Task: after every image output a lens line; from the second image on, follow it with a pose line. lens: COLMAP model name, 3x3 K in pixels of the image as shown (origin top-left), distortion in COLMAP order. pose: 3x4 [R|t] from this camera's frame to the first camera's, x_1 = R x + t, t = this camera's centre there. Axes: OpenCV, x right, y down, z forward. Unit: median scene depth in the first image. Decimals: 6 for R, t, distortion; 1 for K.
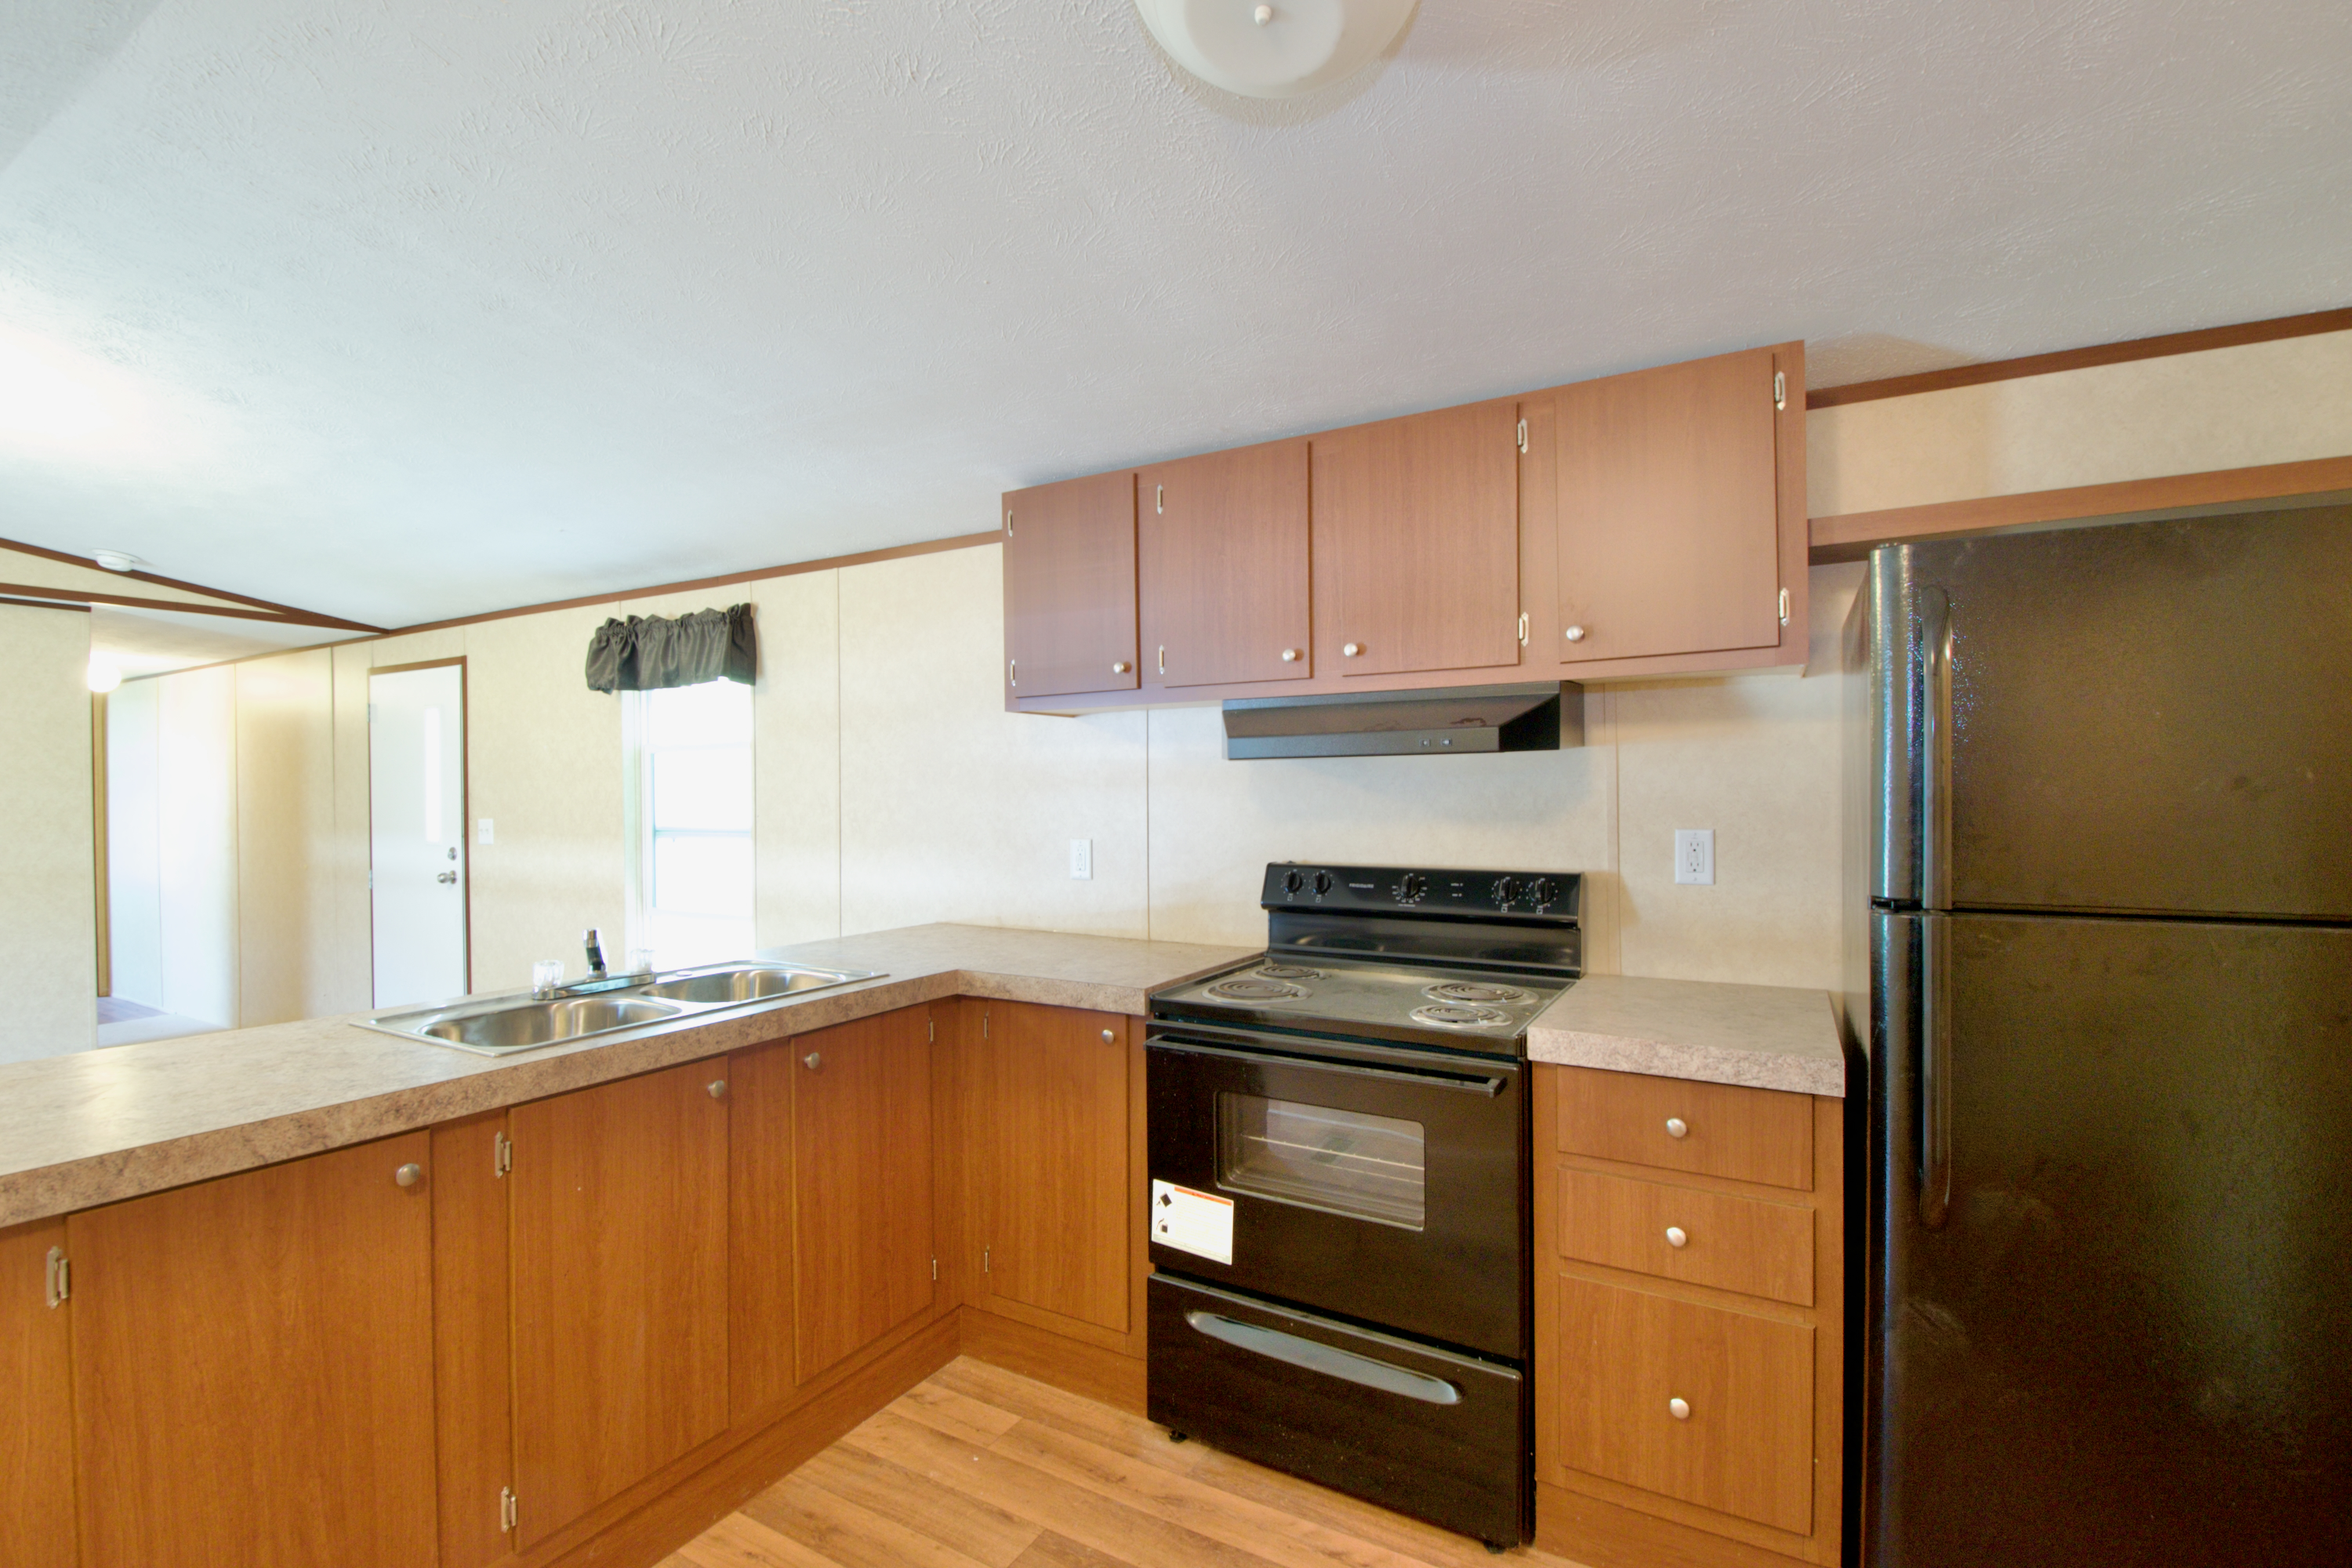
lens RADIAL K [[1038.3, 0, 1176.1], [0, 1038.3, 799.8], [0, 0, 1]] dist [0.017568, -0.022912]
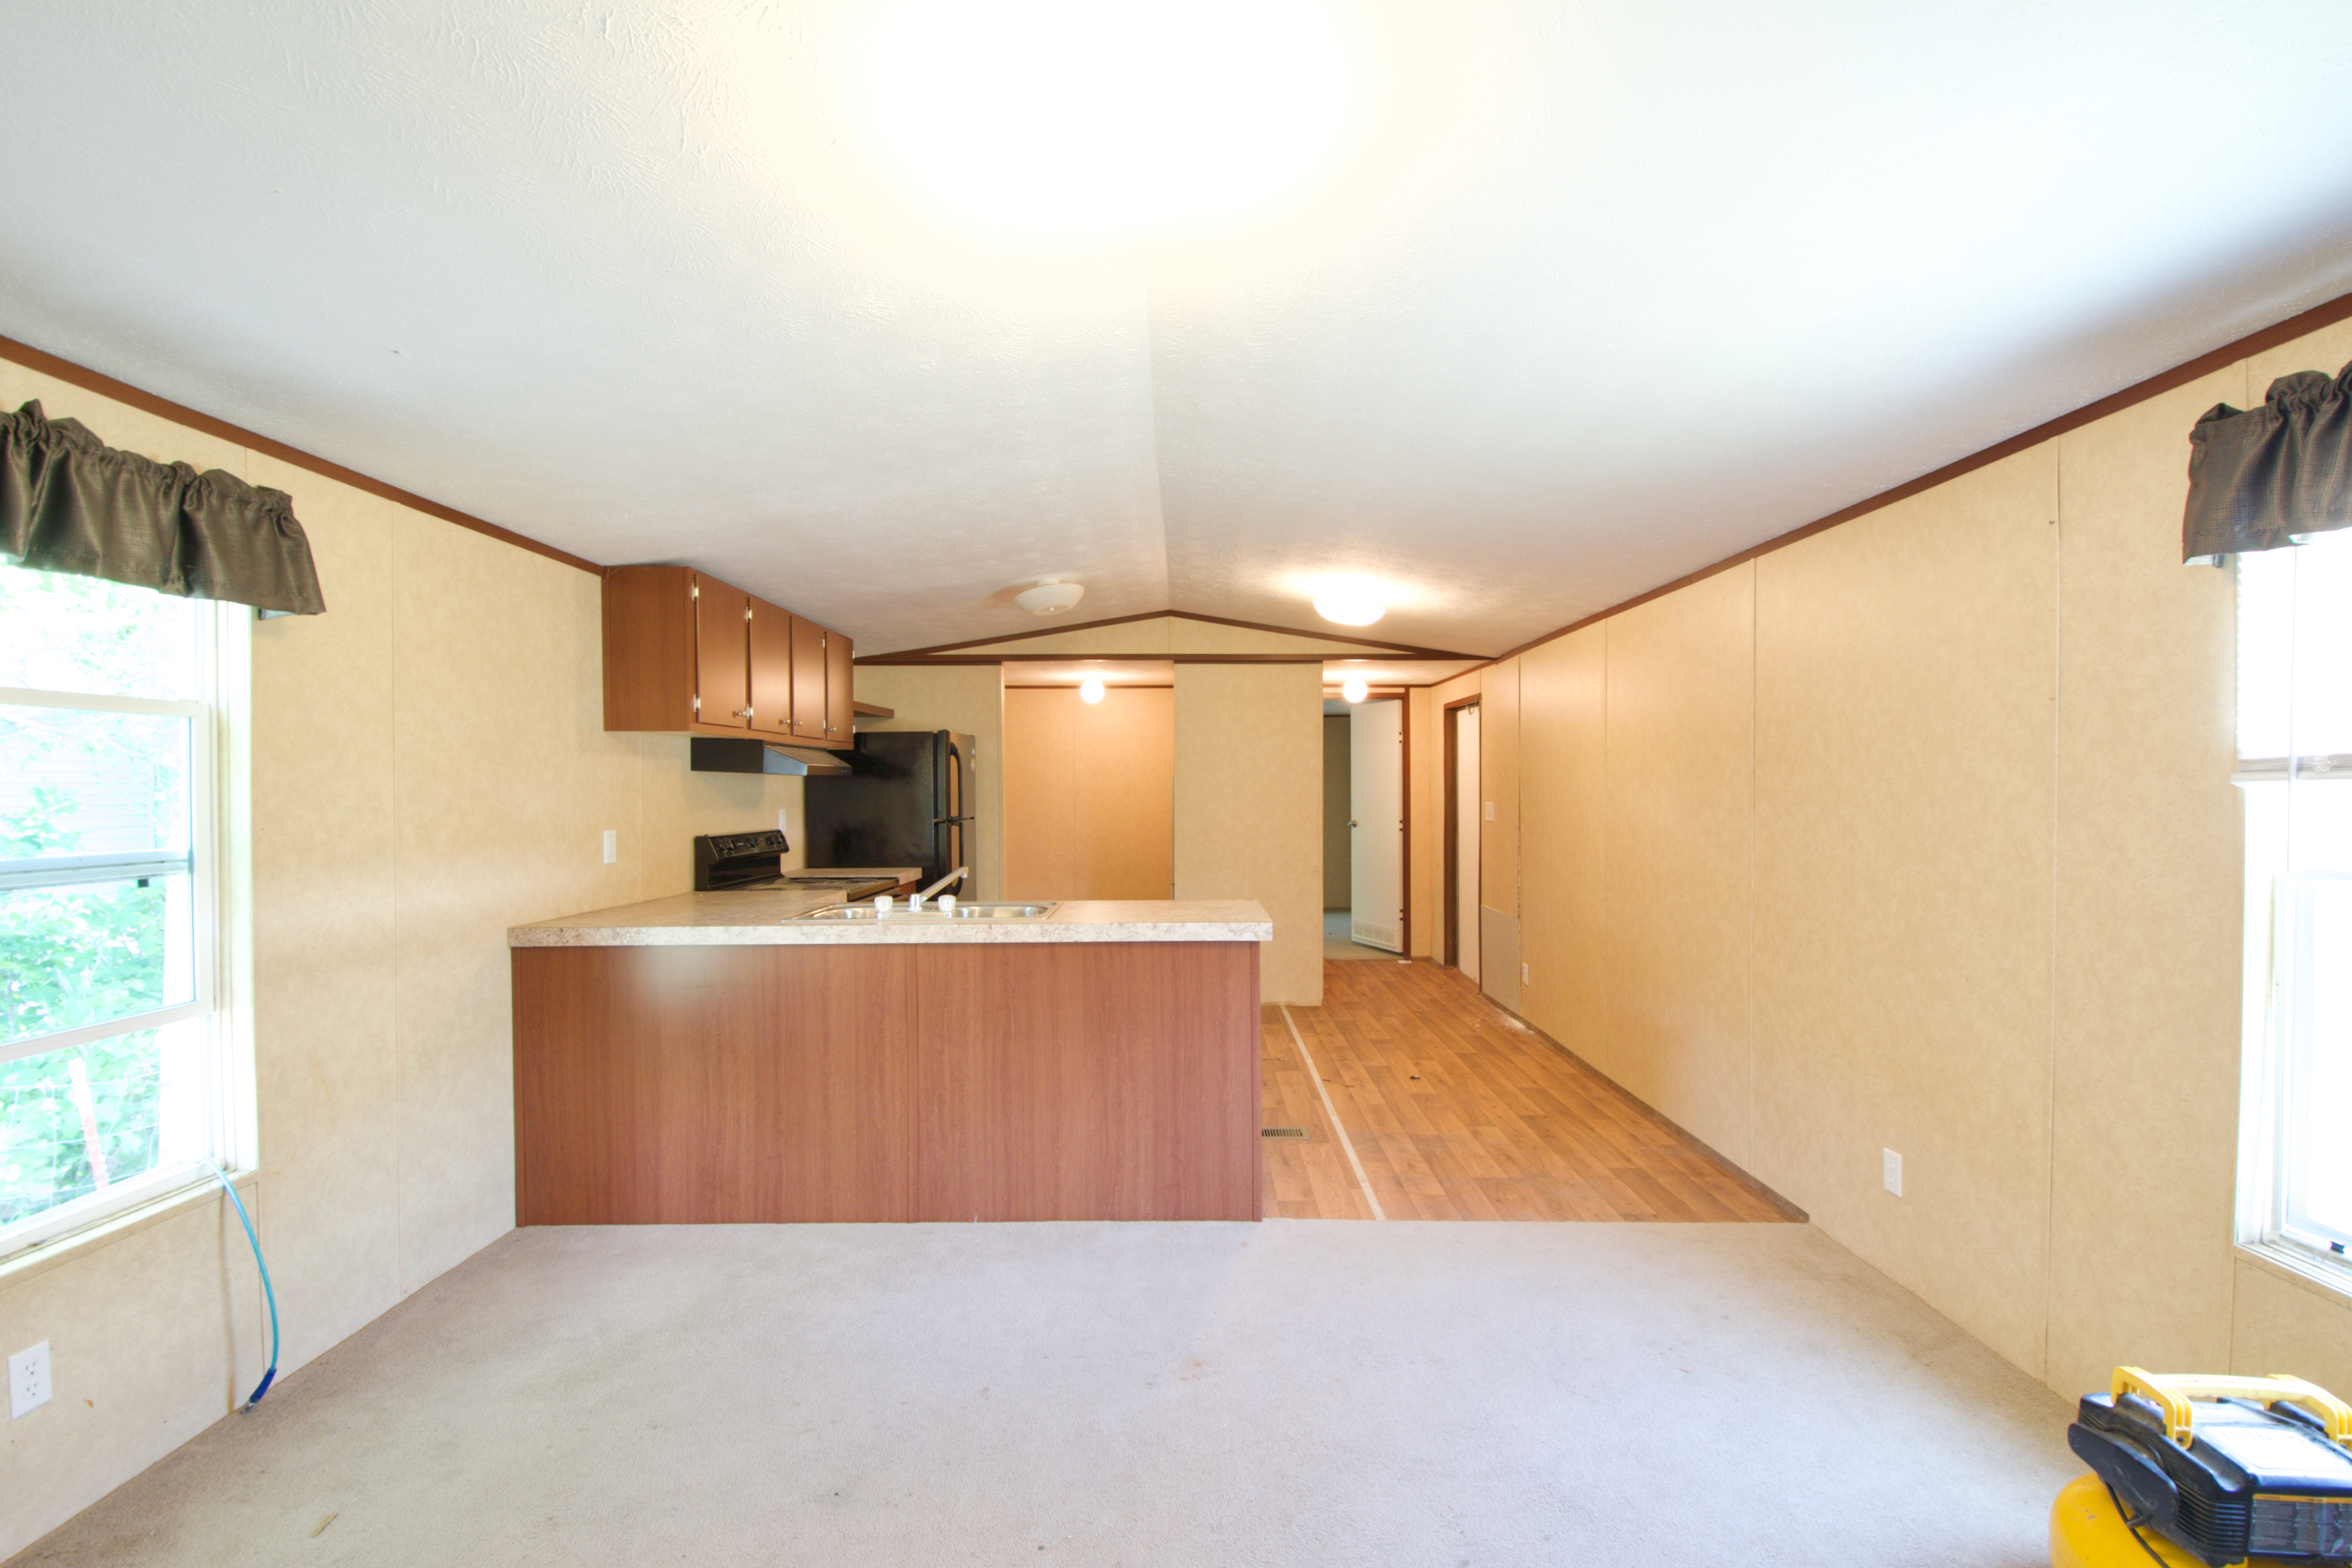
lens RADIAL K [[1038.3, 0, 1176.1], [0, 1038.3, 799.8], [0, 0, 1]] dist [0.017568, -0.022912]
pose [[-0.487807, 0.001224, 0.872951, -2.037398], [0.013783, 0.999885, 0.006300, 0.002748], [-0.872843, 0.015105, -0.487768, 1.382764]]
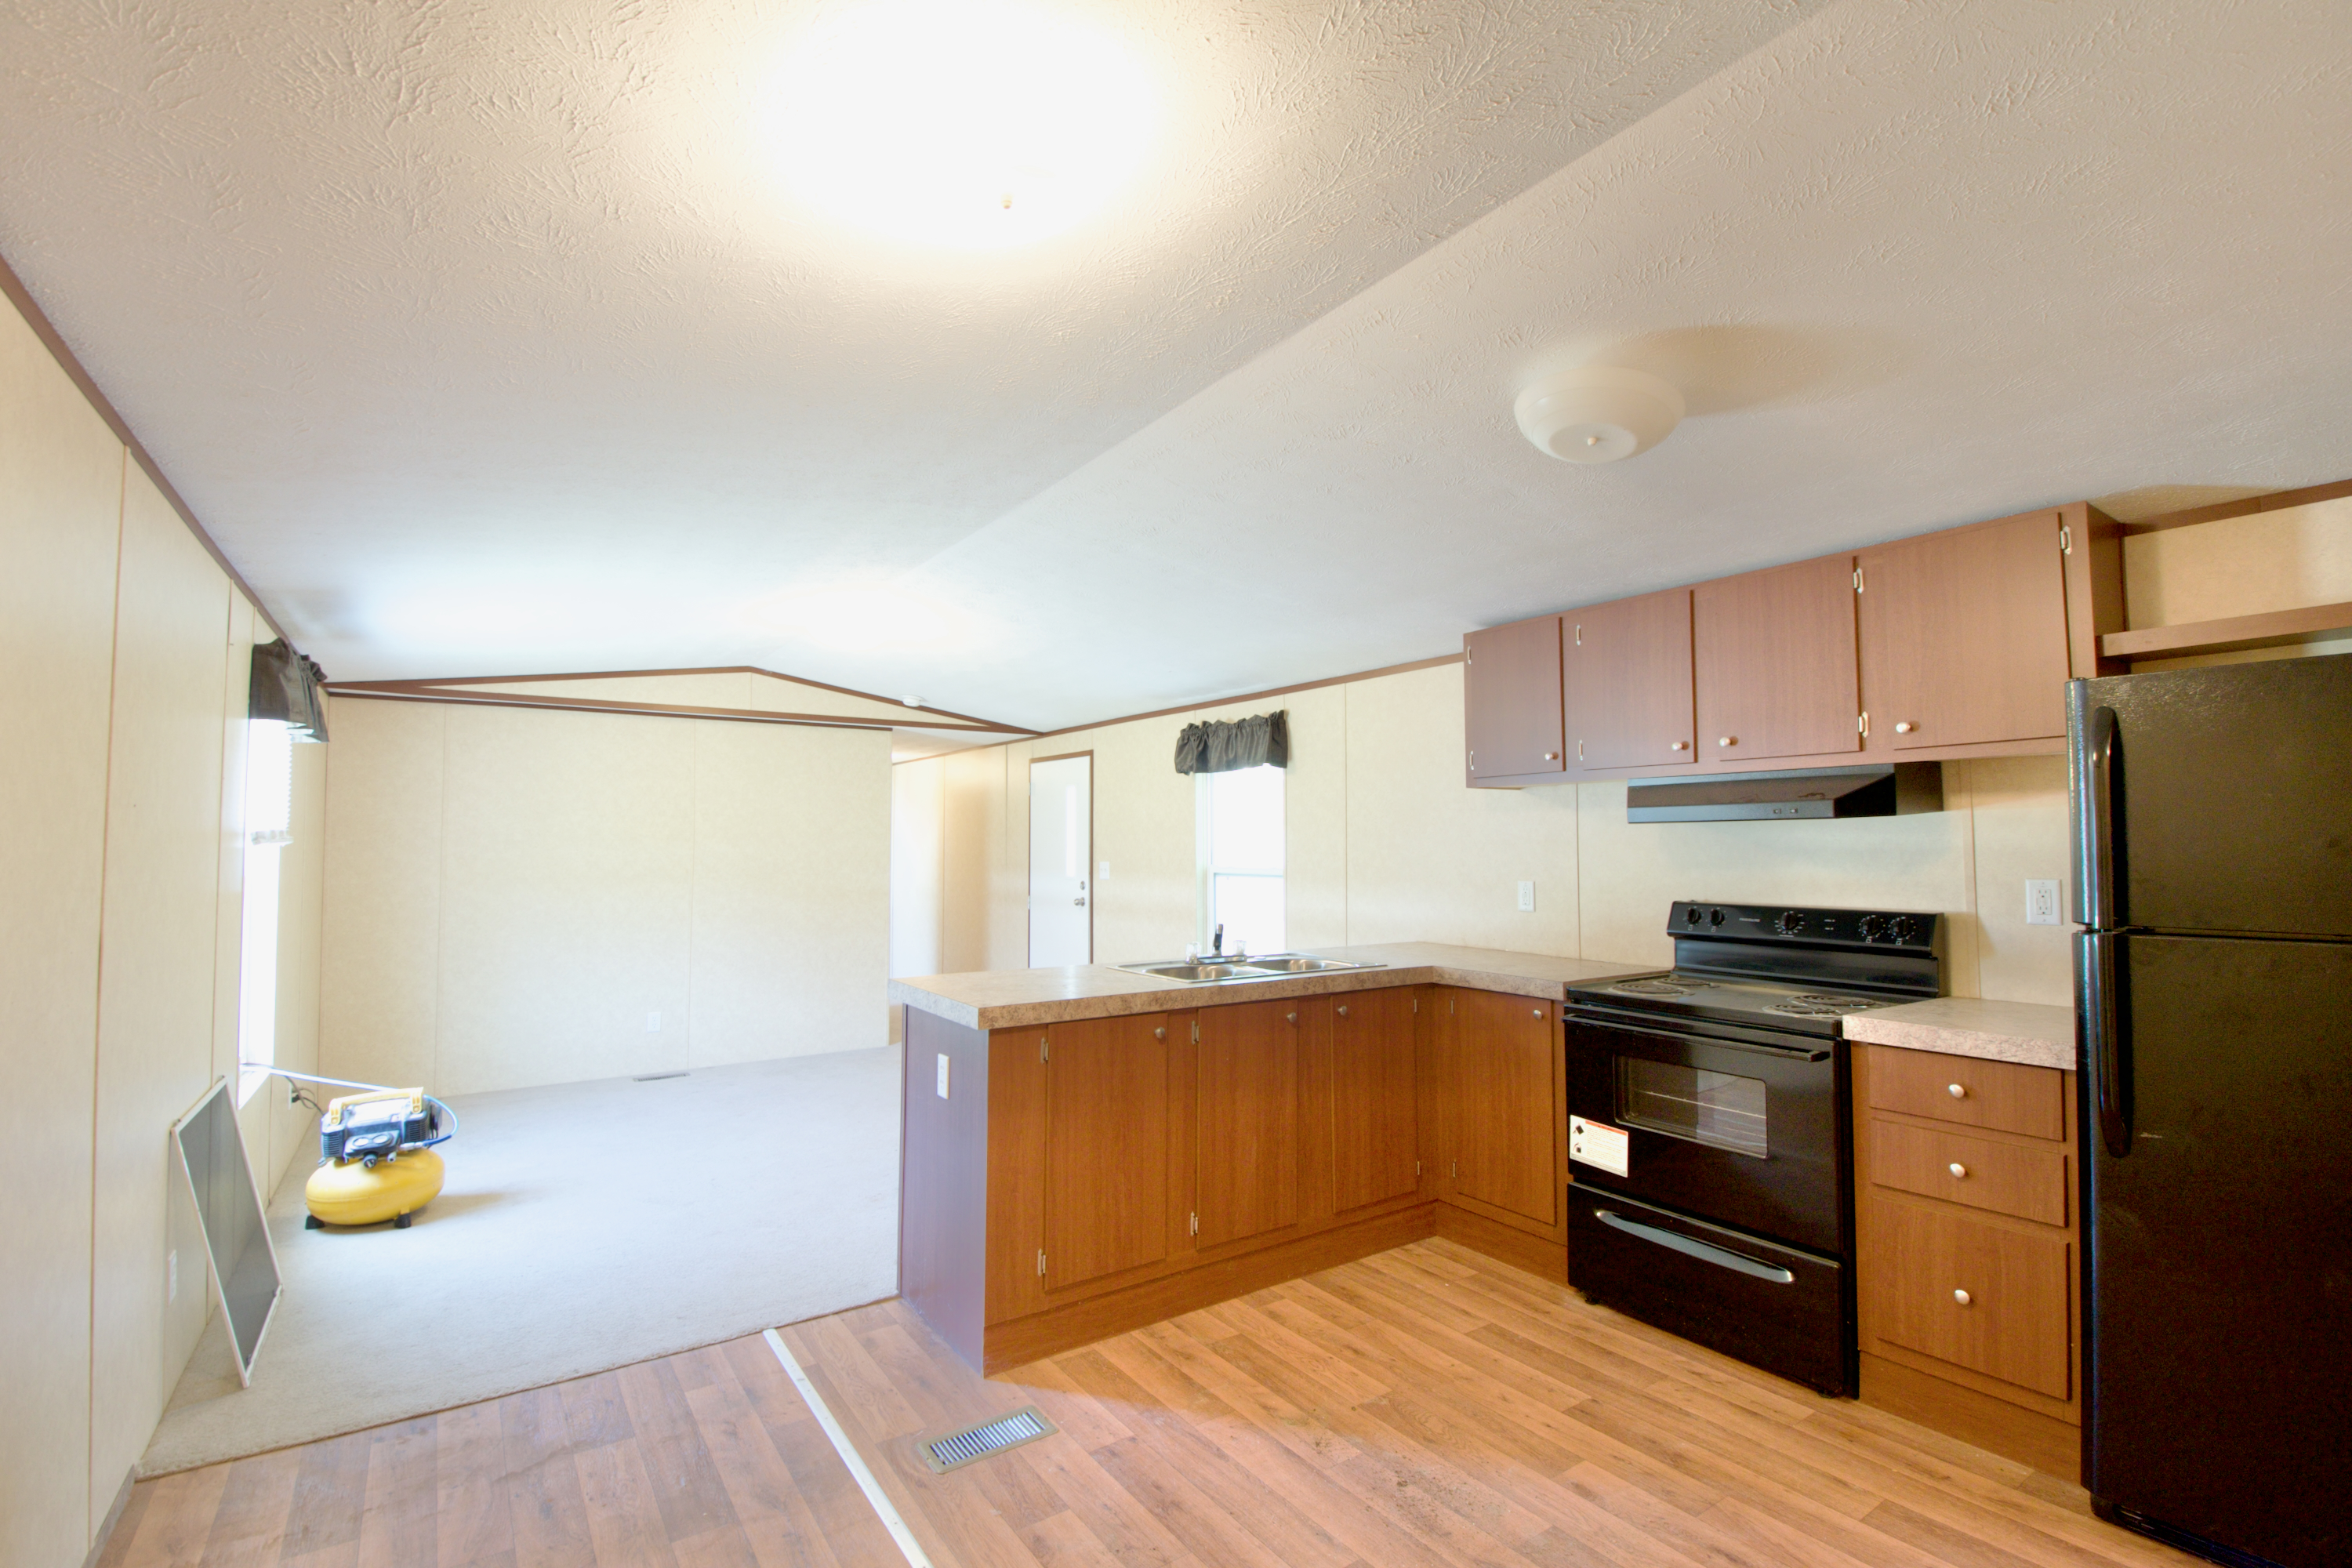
lens RADIAL K [[1038.3, 0, 1176.1], [0, 1038.3, 799.8], [0, 0, 1]] dist [0.017568, -0.022912]
pose [[0.900888, -0.013723, -0.433835, 0.114232], [-0.007790, 0.998828, -0.047771, 0.001503], [0.433982, 0.046416, 0.899725, -0.540197]]
